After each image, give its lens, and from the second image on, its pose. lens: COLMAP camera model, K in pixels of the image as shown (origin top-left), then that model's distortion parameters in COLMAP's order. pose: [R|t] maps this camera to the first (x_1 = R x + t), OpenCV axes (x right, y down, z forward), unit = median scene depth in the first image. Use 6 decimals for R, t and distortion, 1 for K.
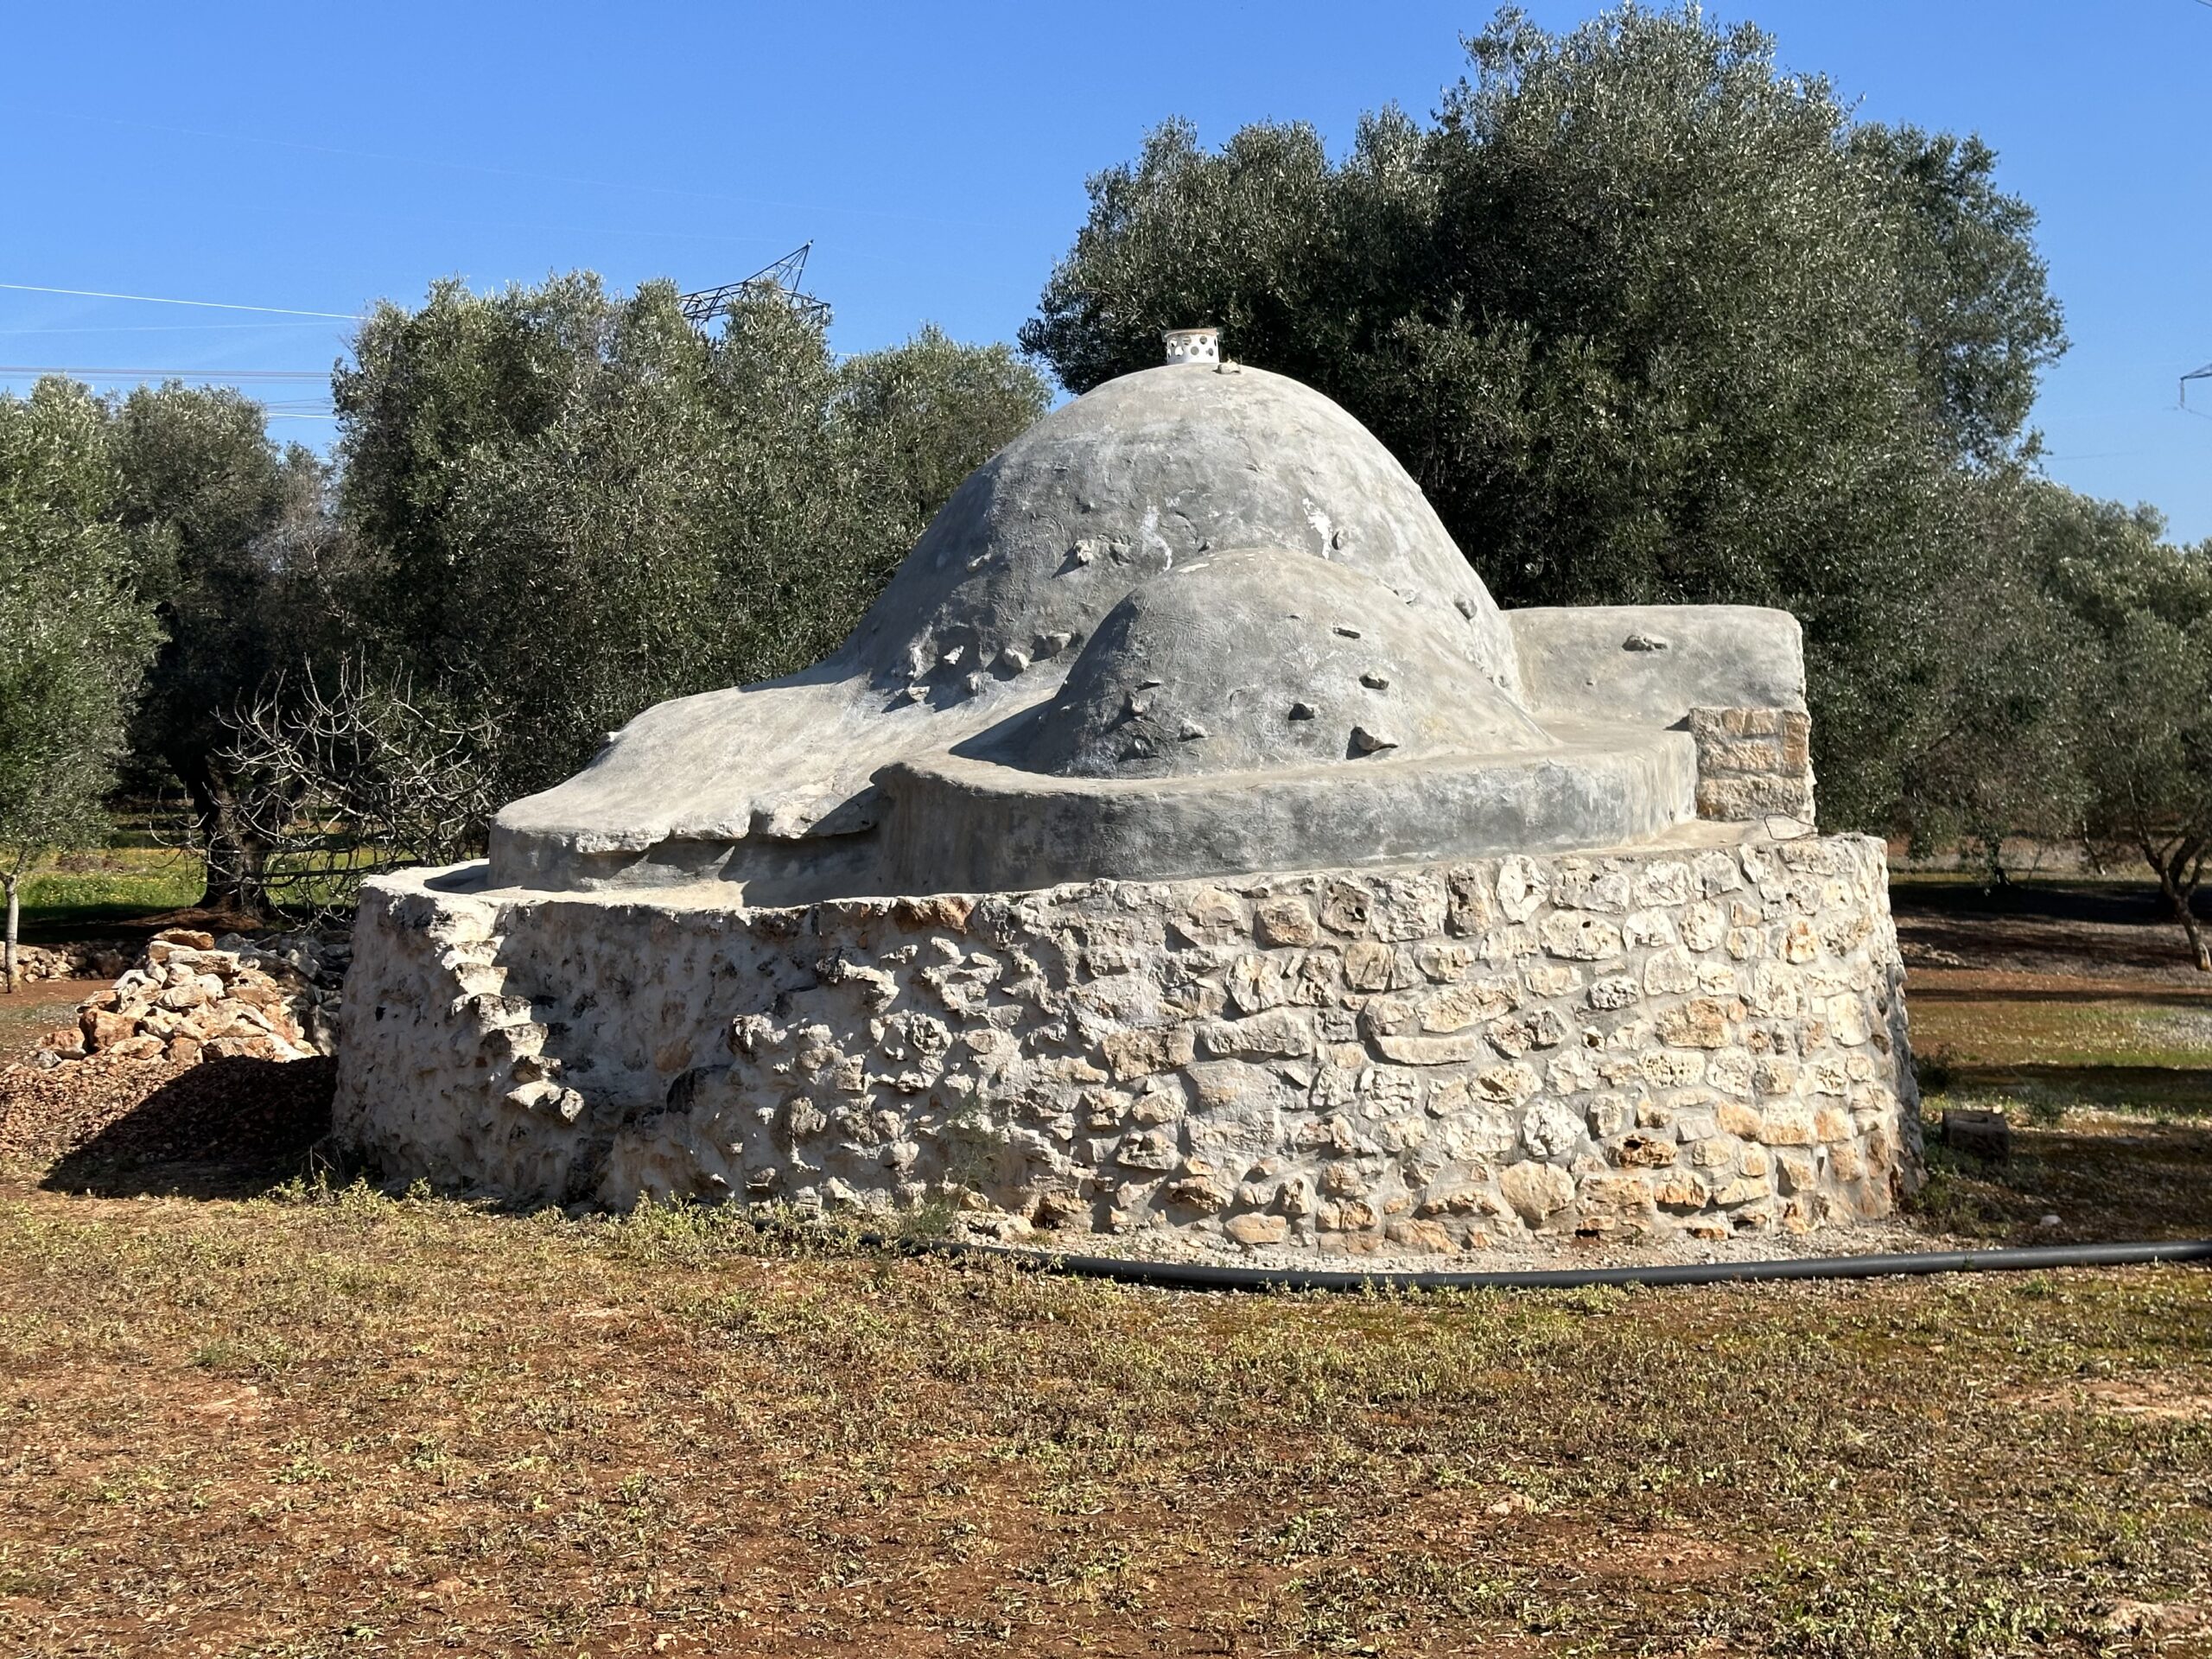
lens RADIAL K [[3076.0, 0, 1108.5], [0, 3076.0, 835.2], [0, 0, 1]] dist [0.122944, 0.000000]
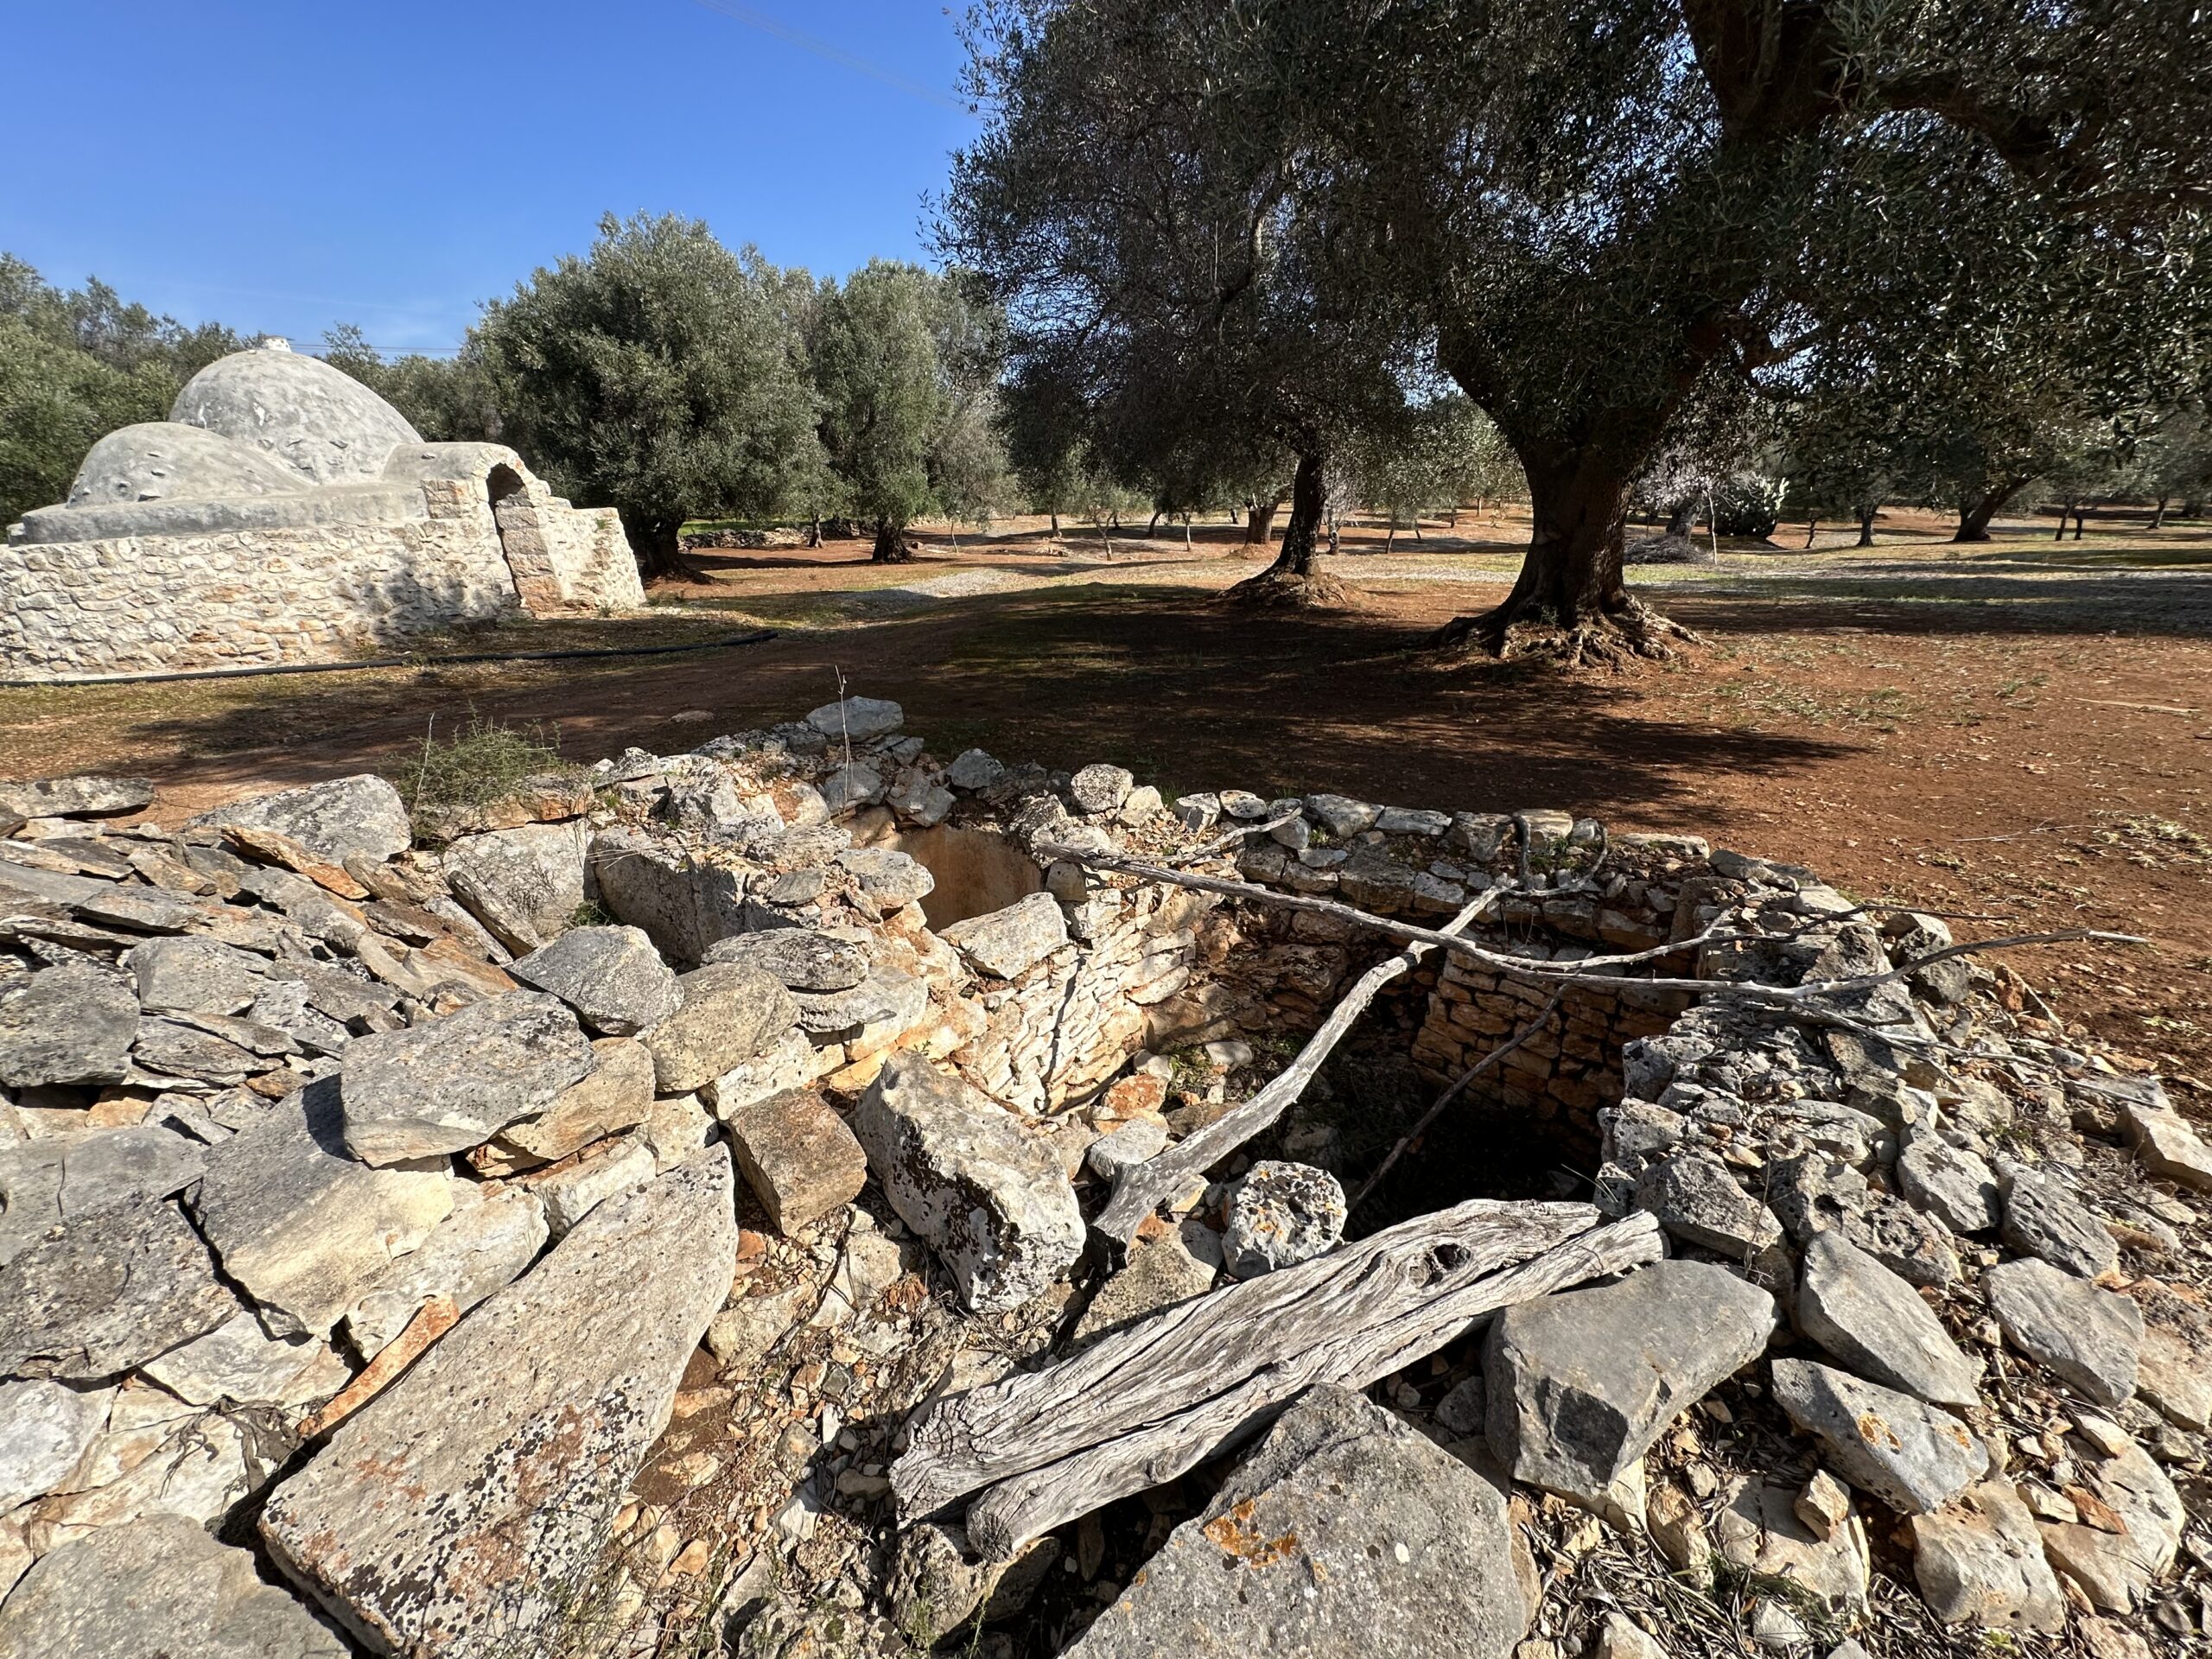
lens RADIAL K [[874.4, 0, 1107.3], [0, 874.4, 831.4], [0, 0, 1]] dist [-0.001647, 0.000342]
pose [[0.994760, -0.043460, 0.092538, 0.832372], [0.008803, 0.938196, 0.345993, -0.008957], [-0.101856, -0.343365, 0.933663, 0.013985]]
